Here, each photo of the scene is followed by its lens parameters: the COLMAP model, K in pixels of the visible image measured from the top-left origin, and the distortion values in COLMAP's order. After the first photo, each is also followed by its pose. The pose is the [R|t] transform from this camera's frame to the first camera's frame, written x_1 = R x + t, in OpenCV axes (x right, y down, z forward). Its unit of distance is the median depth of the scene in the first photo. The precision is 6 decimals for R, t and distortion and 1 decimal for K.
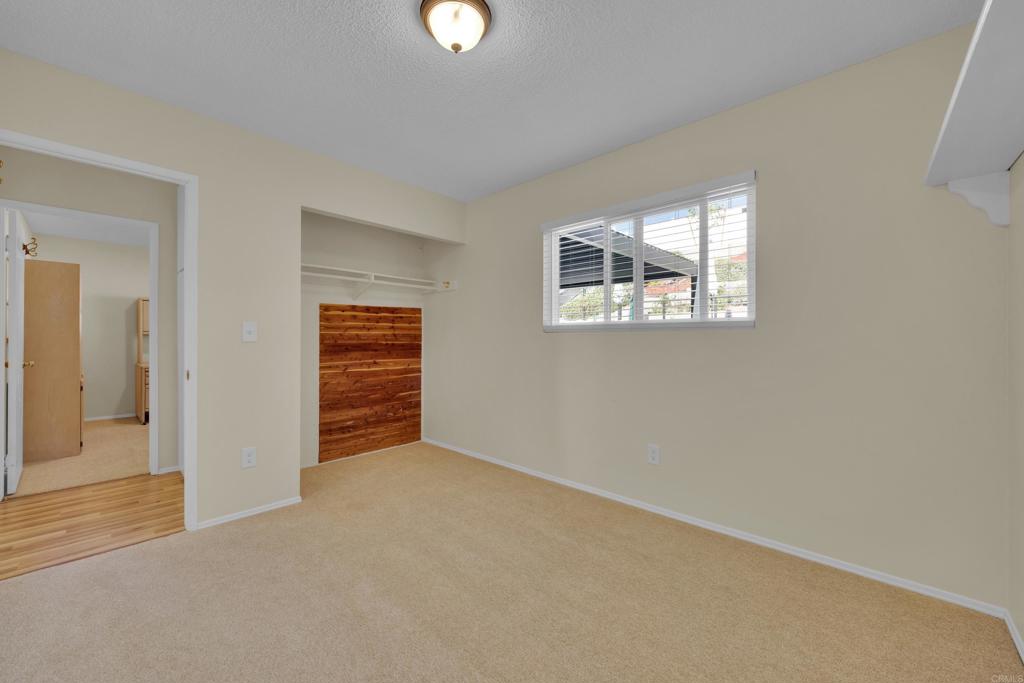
lens RADIAL K [[413.0, 0, 512.0], [0, 413.0, 341.5], [0, 0, 1]] dist [-0.001597, -0.000448]
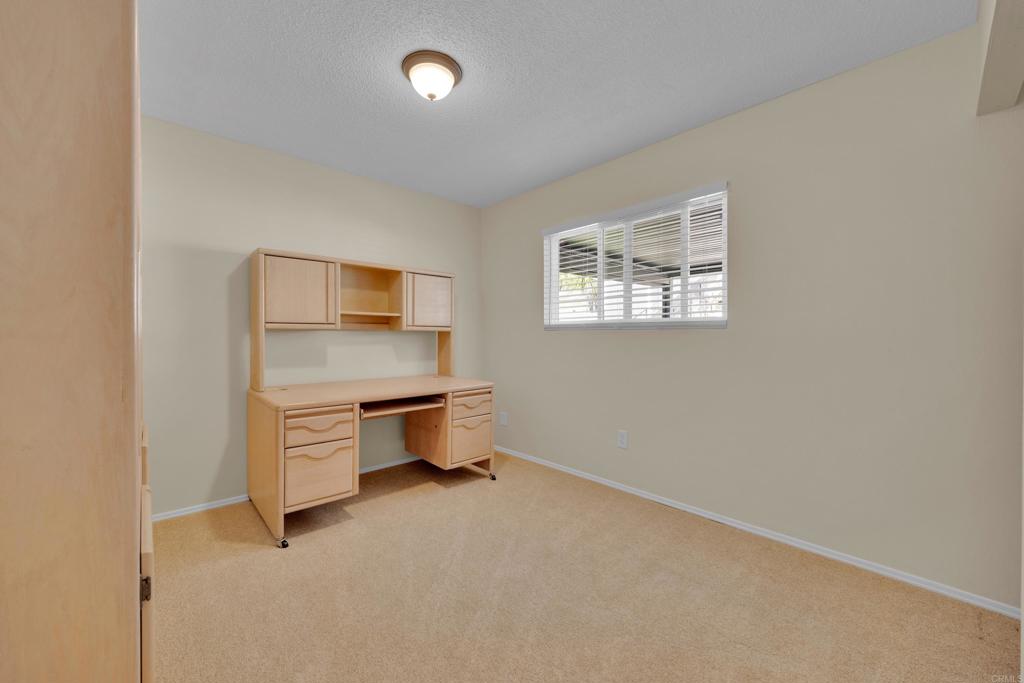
lens RADIAL K [[401.2, 0, 512.0], [0, 401.2, 341.5], [0, 0, 1]] dist [-0.001167, -0.000095]
pose [[0.998110, 0.001411, -0.061440, 0.073195], [-0.000989, 0.999976, 0.006890, 0.000455], [0.061448, -0.006817, 0.998087, -0.071437]]
